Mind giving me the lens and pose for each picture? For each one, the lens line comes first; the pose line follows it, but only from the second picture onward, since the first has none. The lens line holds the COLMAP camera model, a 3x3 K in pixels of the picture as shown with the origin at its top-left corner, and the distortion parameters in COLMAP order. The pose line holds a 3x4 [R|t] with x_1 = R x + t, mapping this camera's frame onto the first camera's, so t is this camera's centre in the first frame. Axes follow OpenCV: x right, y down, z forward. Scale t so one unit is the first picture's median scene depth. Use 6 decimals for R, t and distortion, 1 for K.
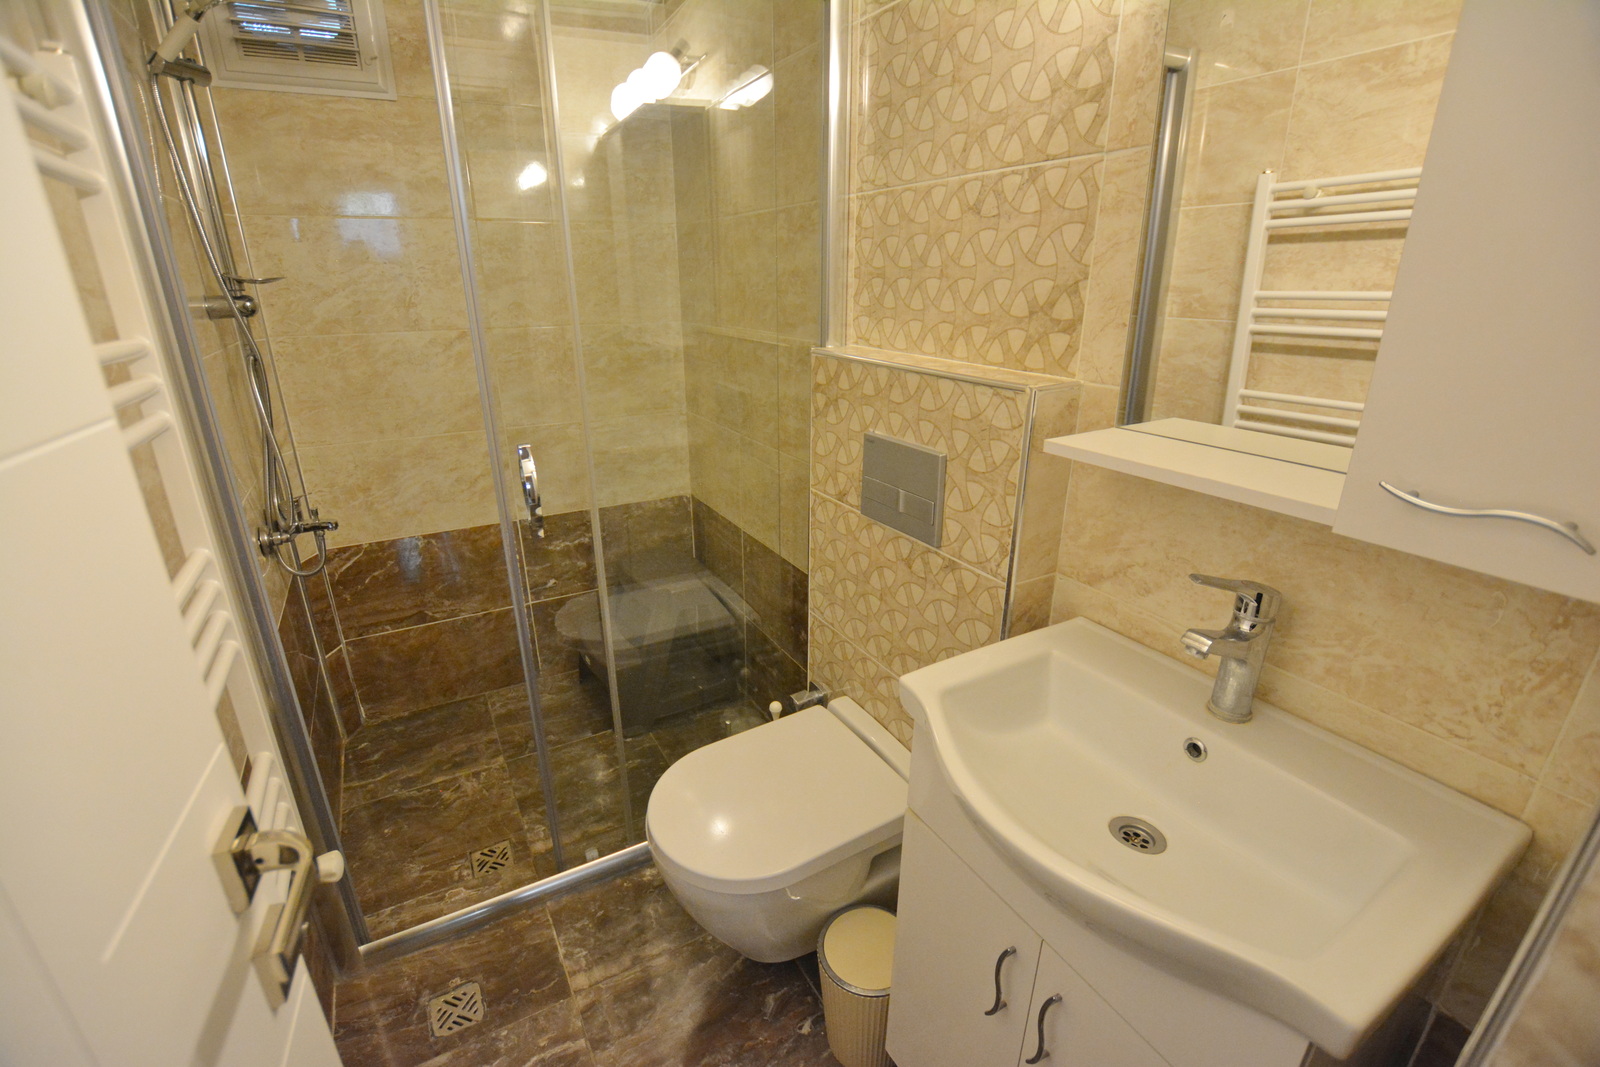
lens RADIAL K [[706.4, 0, 801.5], [0, 706.4, 537.3], [0, 0, 1]] dist [-0.029558, 0.001129]
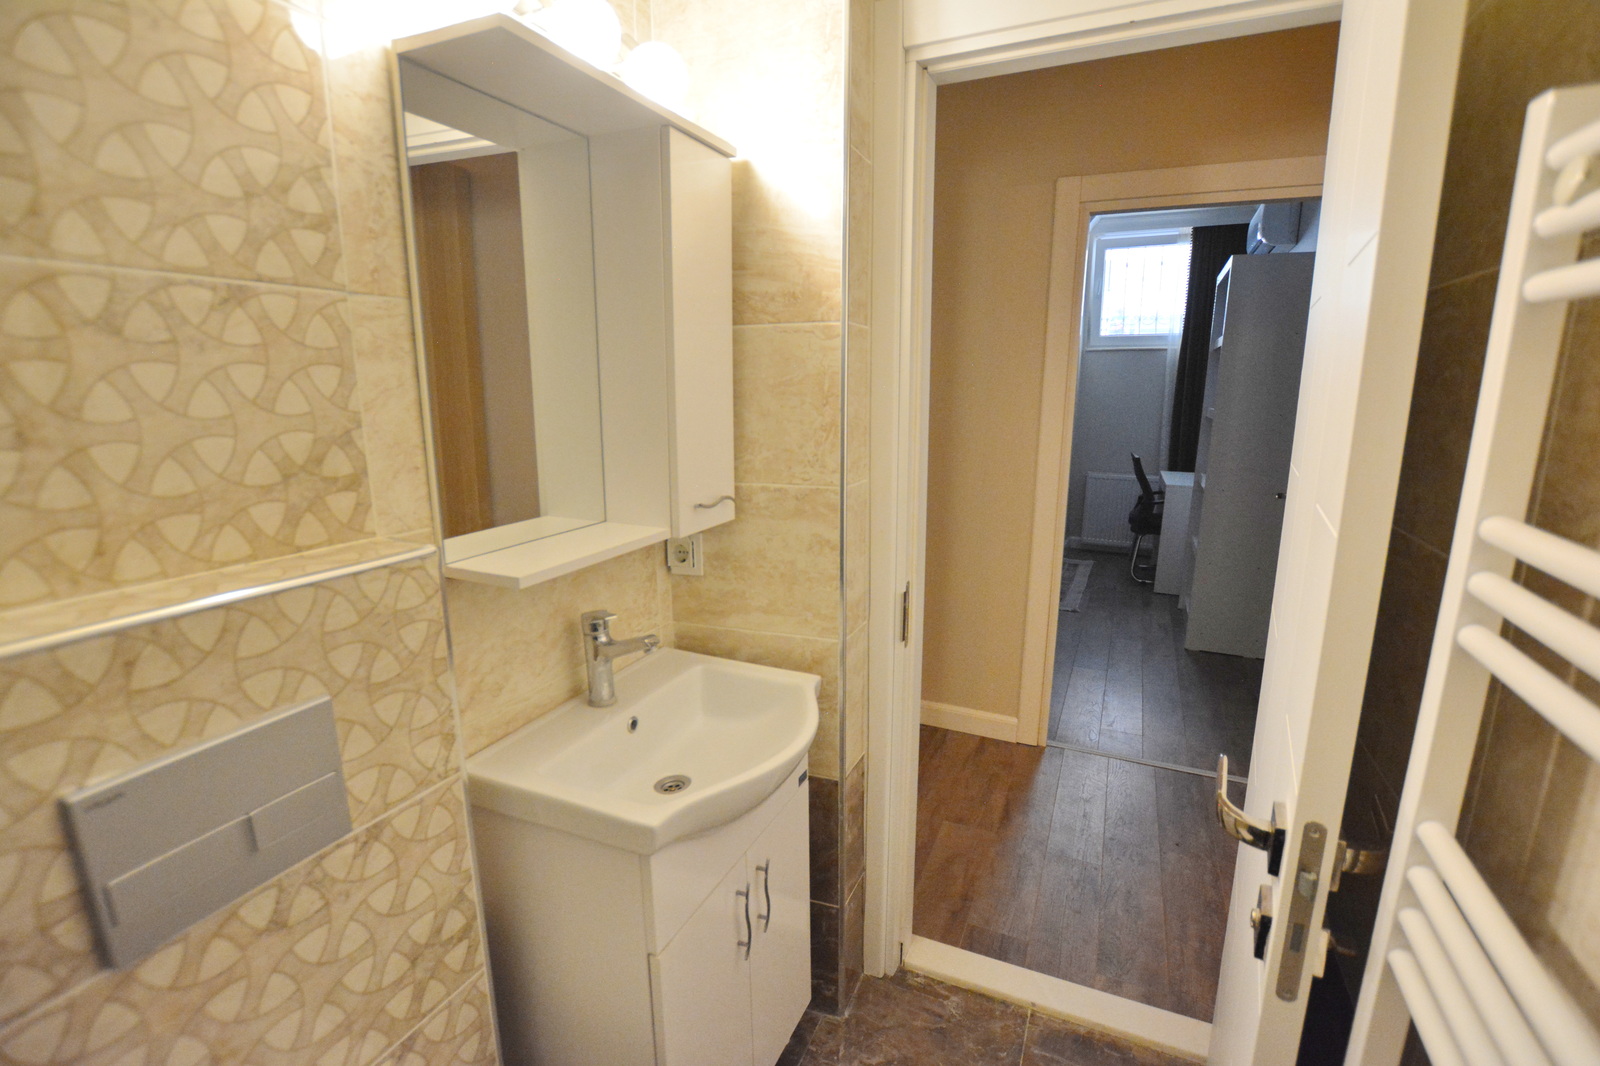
lens RADIAL K [[727.0, 0, 800.0], [0, 727.0, 533.0], [0, 0, 1]] dist [-0.026248, 0.001031]
pose [[-0.587294, -0.158175, 0.793767, -0.489373], [0.284778, 0.877624, 0.385588, -0.333587], [-0.757619, 0.452501, -0.470378, 0.802629]]
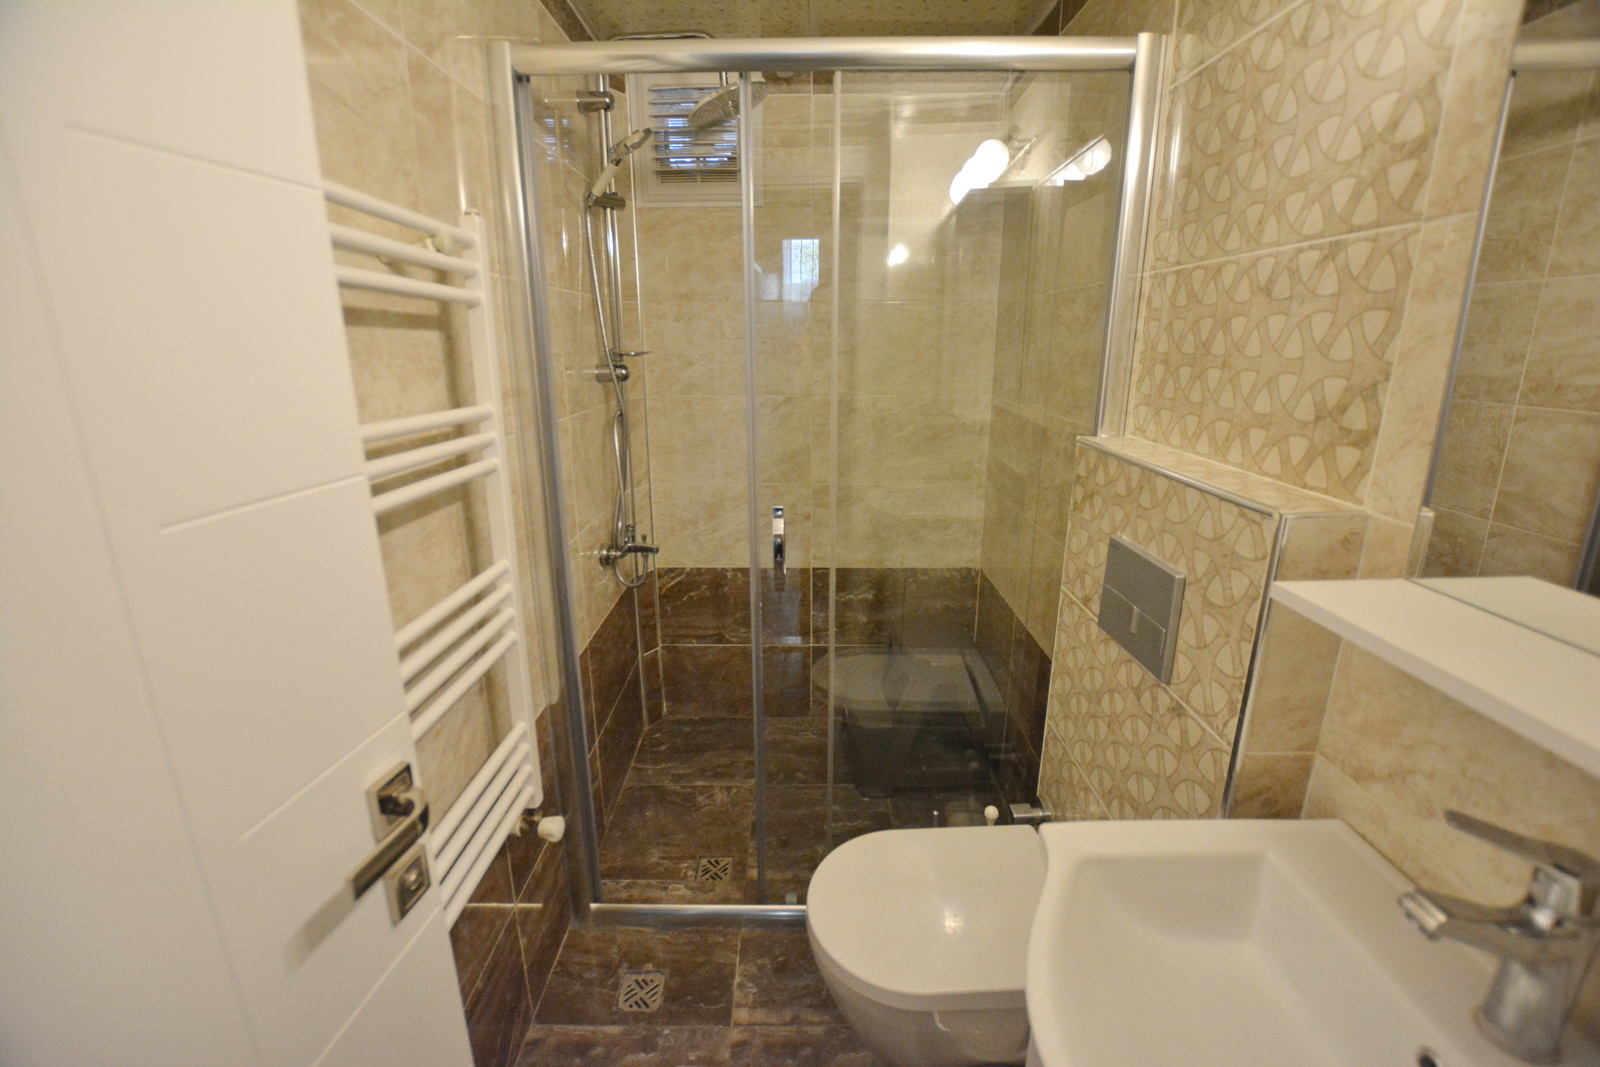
lens RADIAL K [[706.2, 0, 802.2], [0, 706.2, 536.1], [0, 0, 1]] dist [-0.029106, 0.001023]
pose [[0.867964, 0.131818, -0.478814, 0.177780], [-0.170730, 0.984568, -0.038435, -0.048437], [0.466358, 0.115108, 0.877075, 0.046521]]
